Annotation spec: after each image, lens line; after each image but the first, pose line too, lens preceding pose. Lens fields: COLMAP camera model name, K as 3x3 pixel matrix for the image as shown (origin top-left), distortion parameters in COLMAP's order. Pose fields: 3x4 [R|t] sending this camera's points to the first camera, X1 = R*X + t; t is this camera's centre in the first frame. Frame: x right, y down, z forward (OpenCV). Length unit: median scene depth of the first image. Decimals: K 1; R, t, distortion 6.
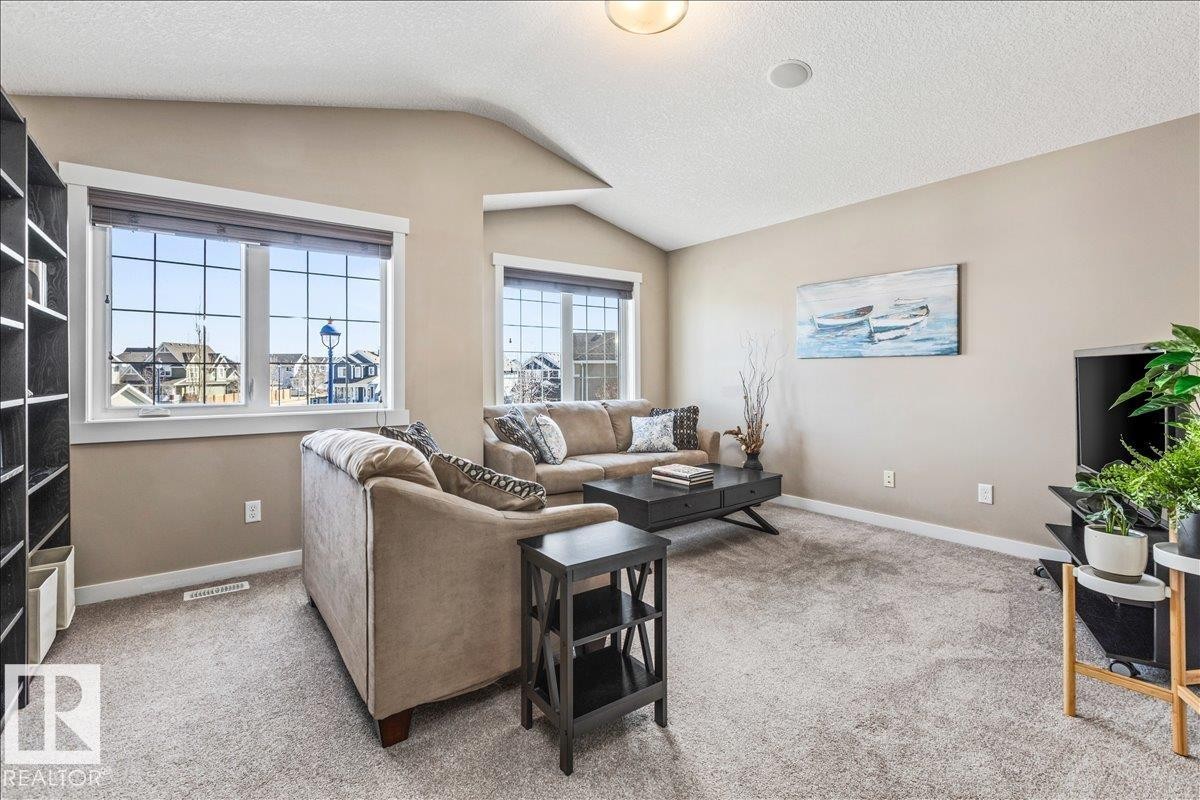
lens RADIAL K [[547.1, 0, 599.5], [0, 547.1, 376.5], [0, 0, 1]] dist [0.001517, -0.000064]
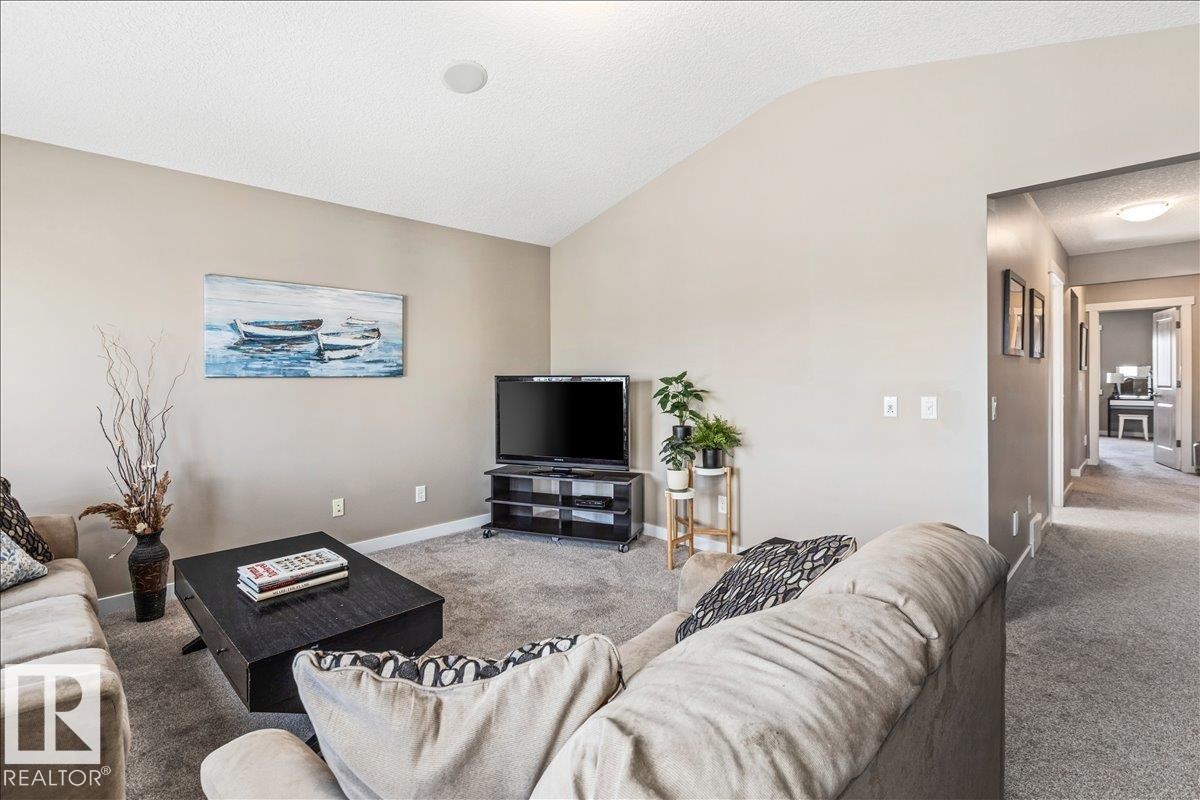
lens RADIAL K [[547.1, 0, 599.5], [0, 547.1, 376.5], [0, 0, 1]] dist [0.001517, -0.000064]
pose [[-0.156436, 0.001988, 0.987686, -0.465007], [0.013146, 0.999914, 0.000070, -0.031456], [-0.987601, 0.012995, -0.156449, 0.705573]]
